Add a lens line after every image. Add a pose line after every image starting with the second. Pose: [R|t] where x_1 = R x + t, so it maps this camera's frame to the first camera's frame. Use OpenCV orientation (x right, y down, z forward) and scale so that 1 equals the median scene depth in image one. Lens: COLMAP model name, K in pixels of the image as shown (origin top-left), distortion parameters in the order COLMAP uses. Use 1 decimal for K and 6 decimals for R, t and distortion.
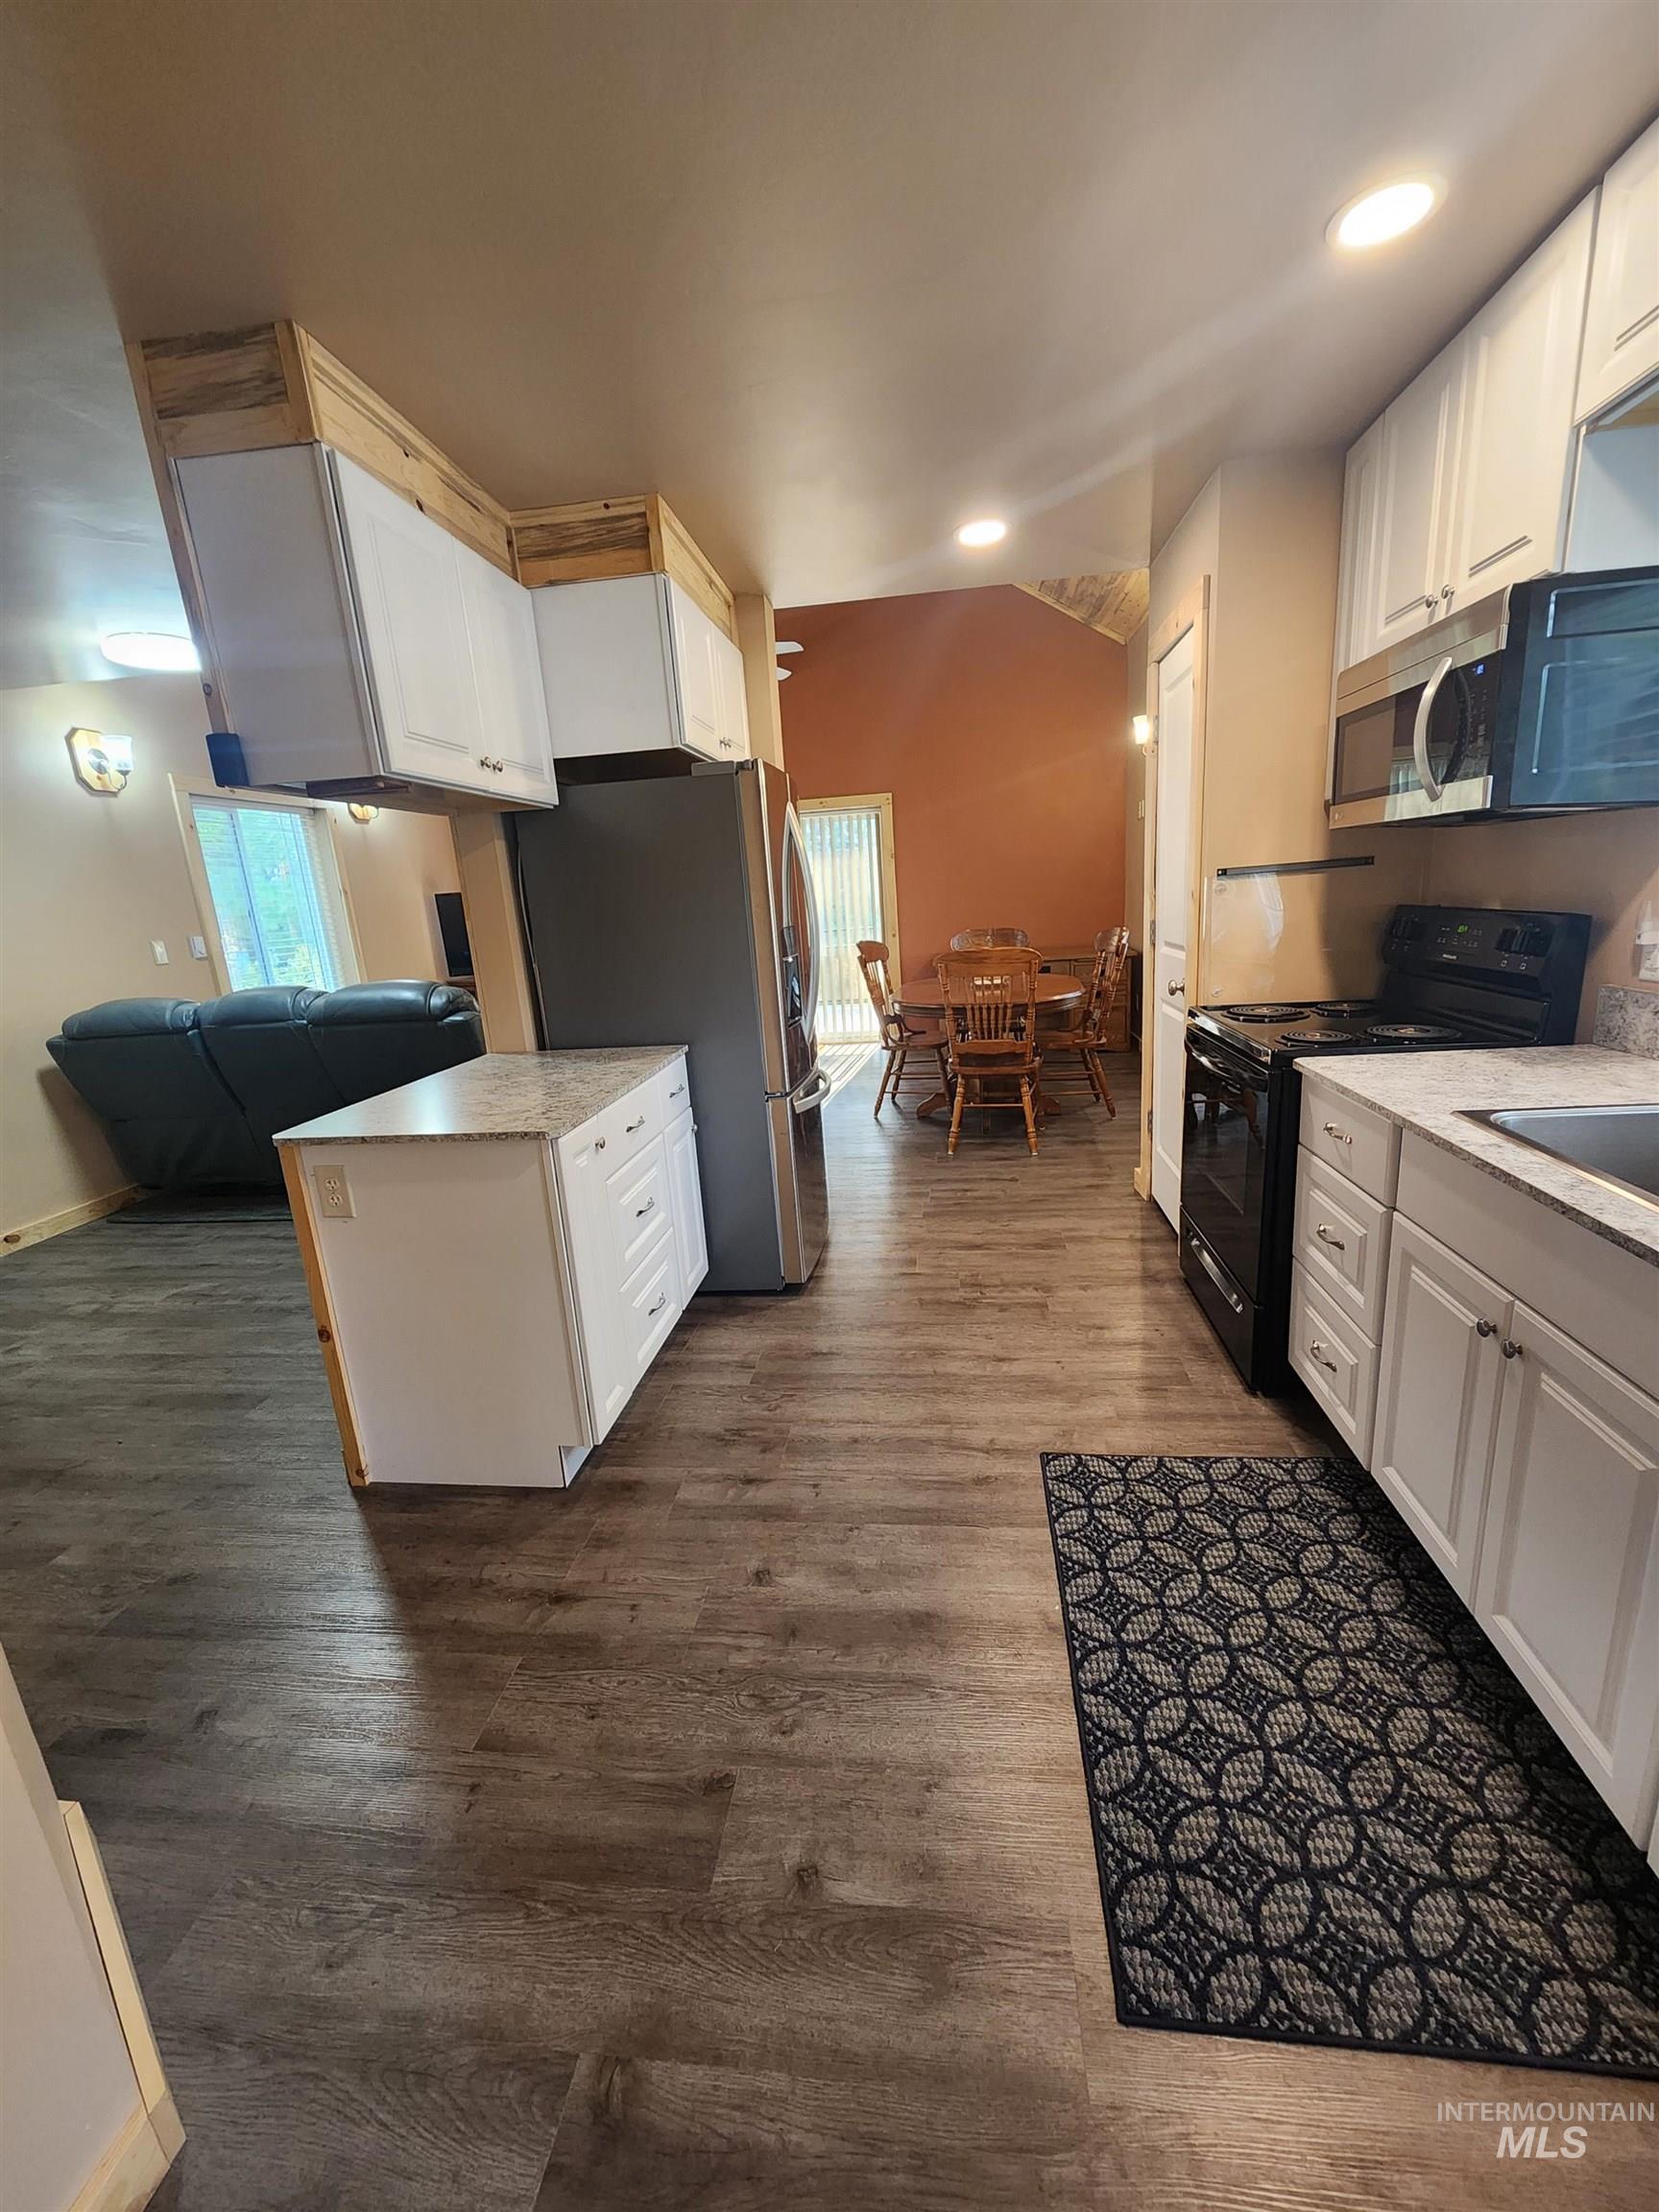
lens RADIAL K [[903.6, 0, 846.8], [0, 903.6, 1112.2], [0, 0, 1]] dist [0.000467, -0.001821]
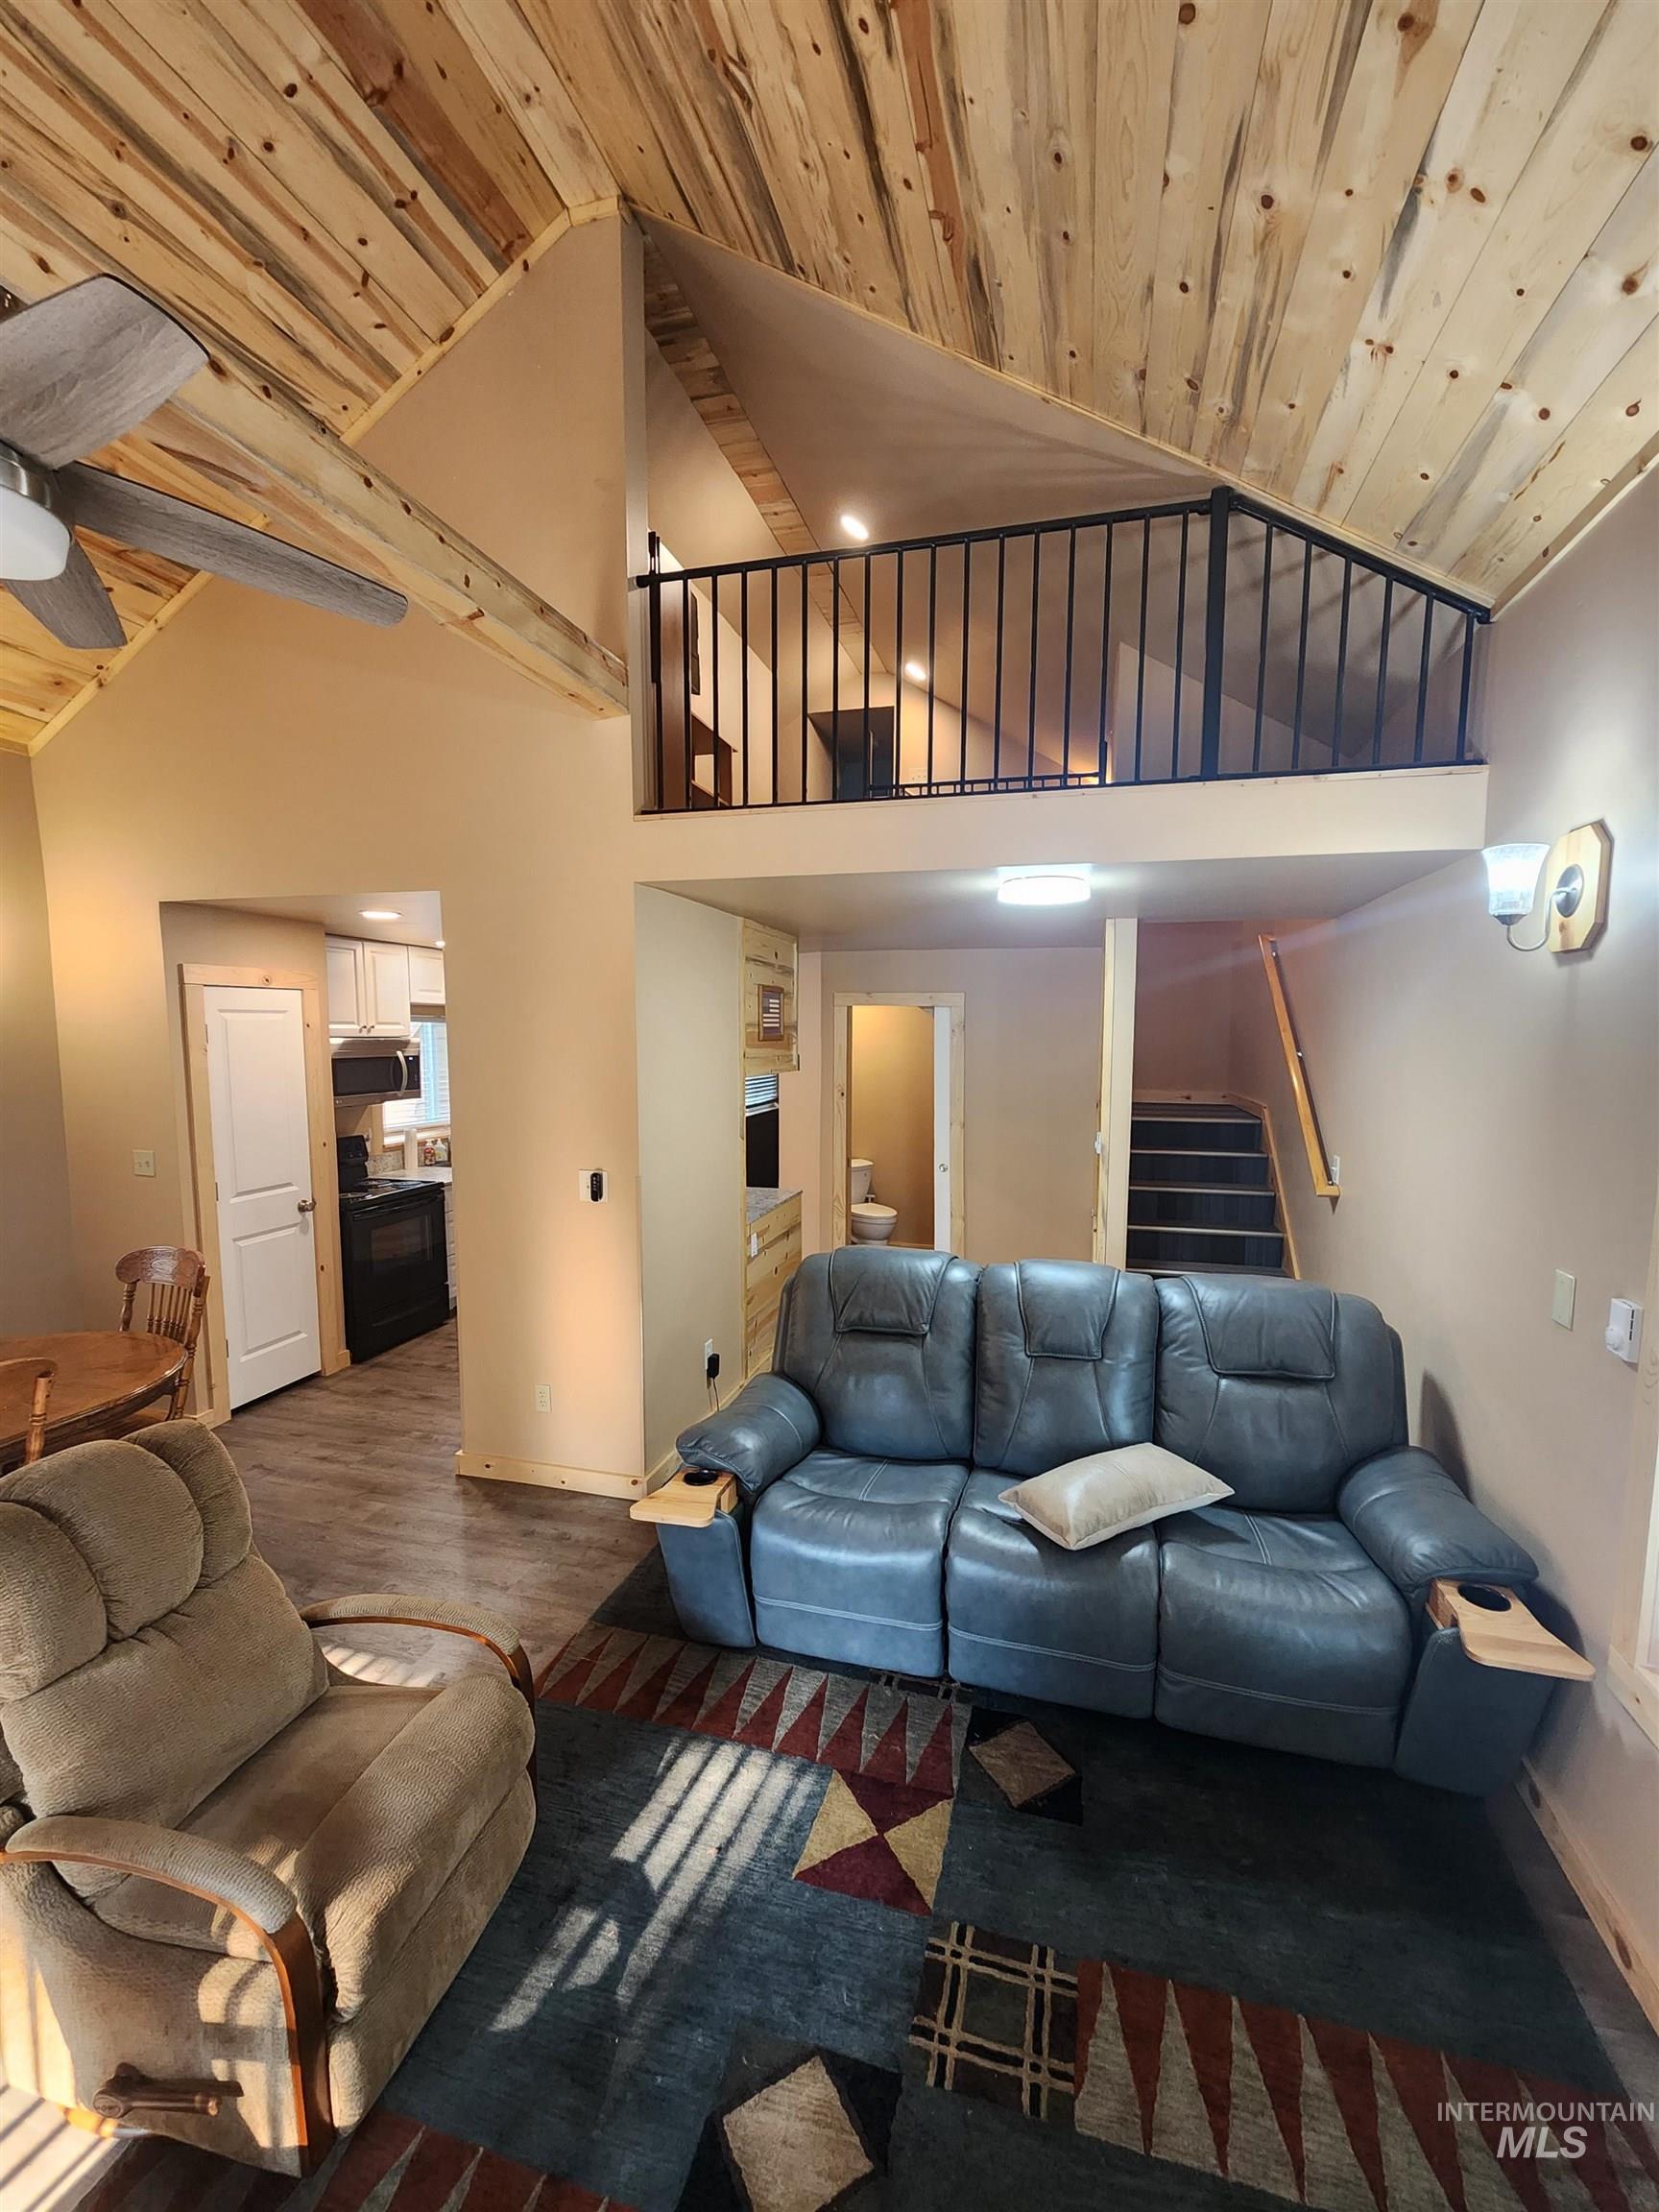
lens RADIAL K [[903.6, 0, 844.4], [0, 903.6, 1122.8], [0, 0, 1]] dist [0.000467, -0.001821]
pose [[-0.987013, 0.044487, 0.154358, -1.196666], [0.093197, 0.941227, 0.324663, -1.052121], [-0.130843, 0.334832, -0.933149, 3.479394]]
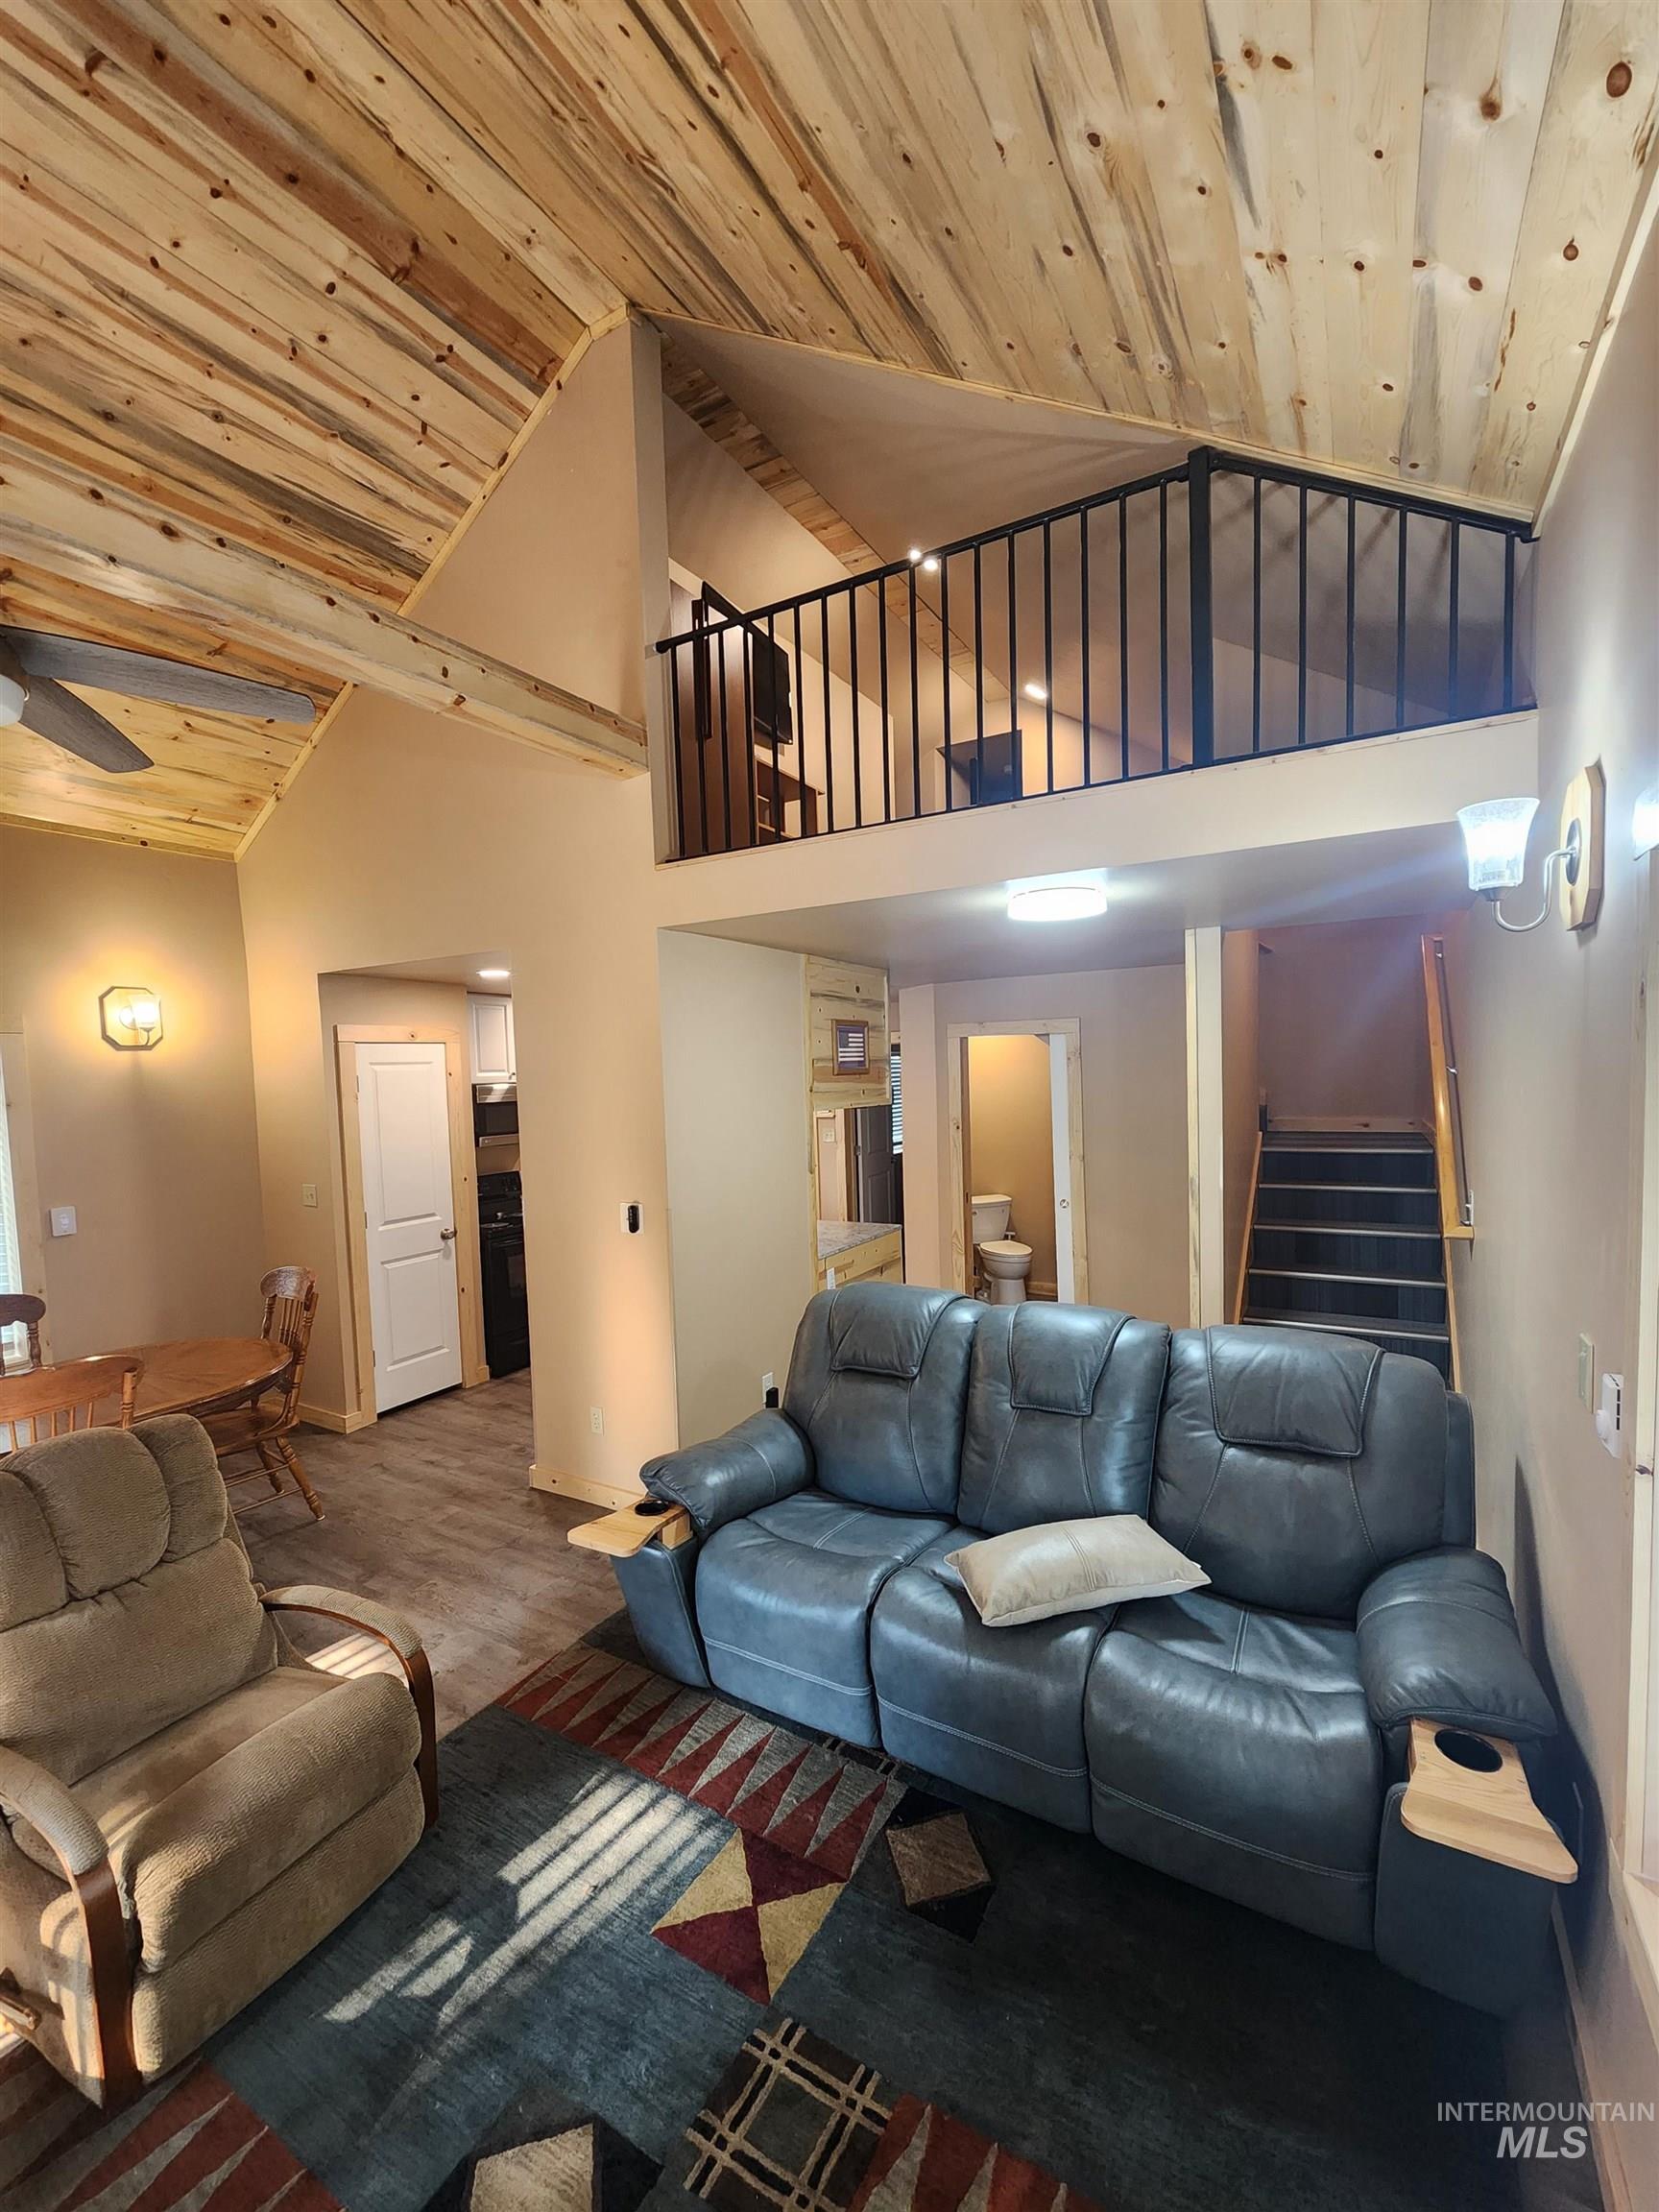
lens RADIAL K [[903.6, 0, 845.3], [0, 903.6, 1122.8], [0, 0, 1]] dist [0.000467, -0.001821]
pose [[-0.913735, 0.068304, 0.400528, -1.587472], [0.180928, 0.951041, 0.250570, -0.978224], [-0.363804, 0.301421, -0.881358, 3.349793]]
